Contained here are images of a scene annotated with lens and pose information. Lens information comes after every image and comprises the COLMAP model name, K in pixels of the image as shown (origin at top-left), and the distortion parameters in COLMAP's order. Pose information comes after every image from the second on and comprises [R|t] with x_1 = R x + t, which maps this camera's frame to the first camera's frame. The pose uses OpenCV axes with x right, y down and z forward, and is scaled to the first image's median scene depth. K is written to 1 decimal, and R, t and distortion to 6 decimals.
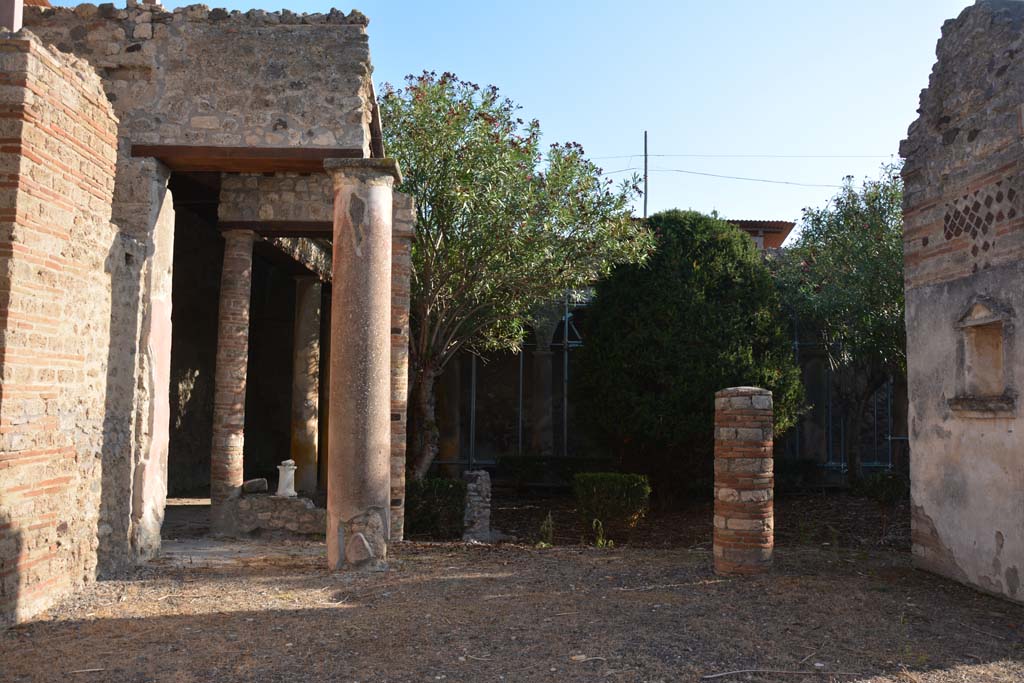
lens RADIAL K [[815.1, 0, 512.0], [0, 815.1, 341.5], [0, 0, 1]] dist [-0.175556, 0.145104]
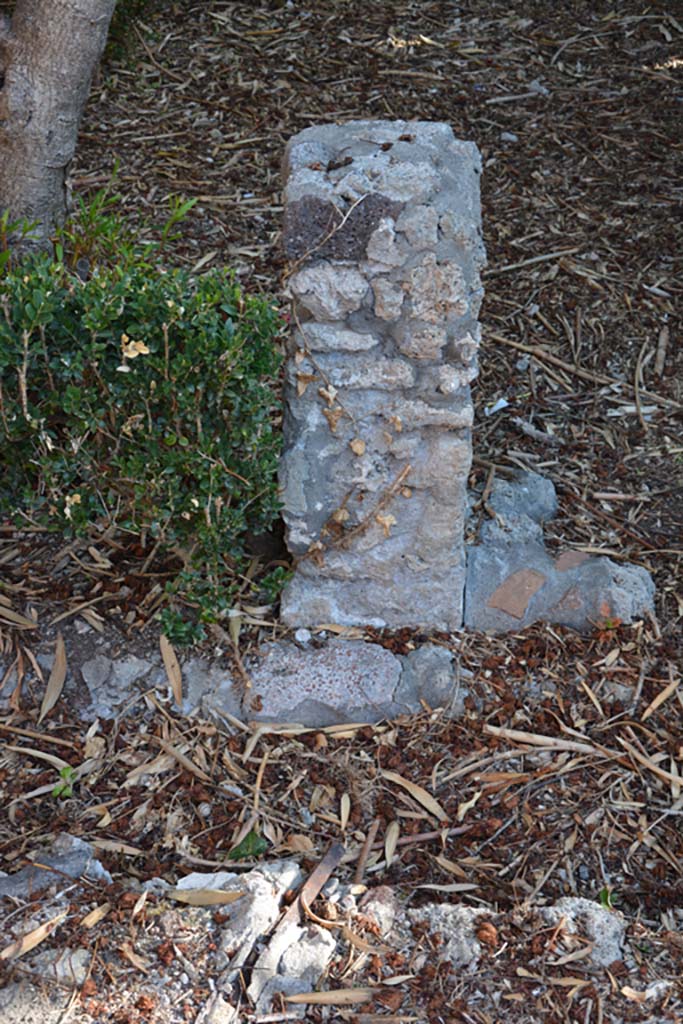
lens RADIAL K [[1463.6, 0, 341.5], [0, 1463.6, 512.0], [0, 0, 1]] dist [0.095993, 0.643488]
pose [[0.981767, 0.071696, -0.176051, -0.003391], [0.051890, 0.789890, 0.611049, 0.061440], [0.182871, -0.609043, 0.771768, 0.792726]]
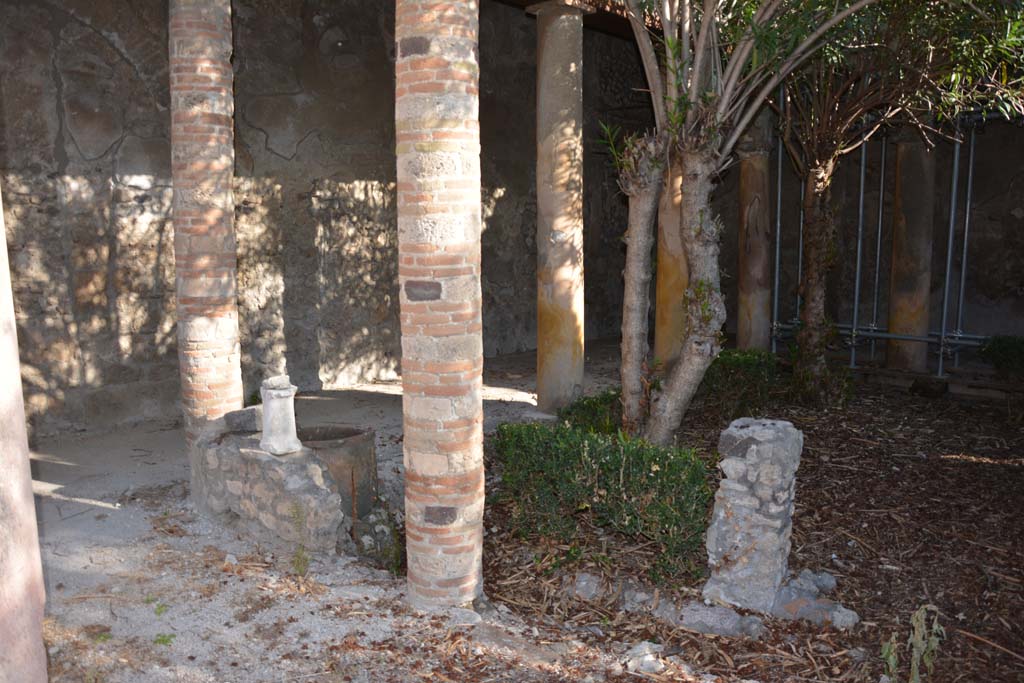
lens RADIAL K [[815.1, 0, 512.0], [0, 815.1, 341.5], [0, 0, 1]] dist [-0.175556, 0.145104]
pose [[0.747943, 0.076569, -0.659332, 0.113450], [0.071189, 0.978341, 0.194373, 0.042678], [0.659935, -0.192317, 0.726292, 0.673967]]
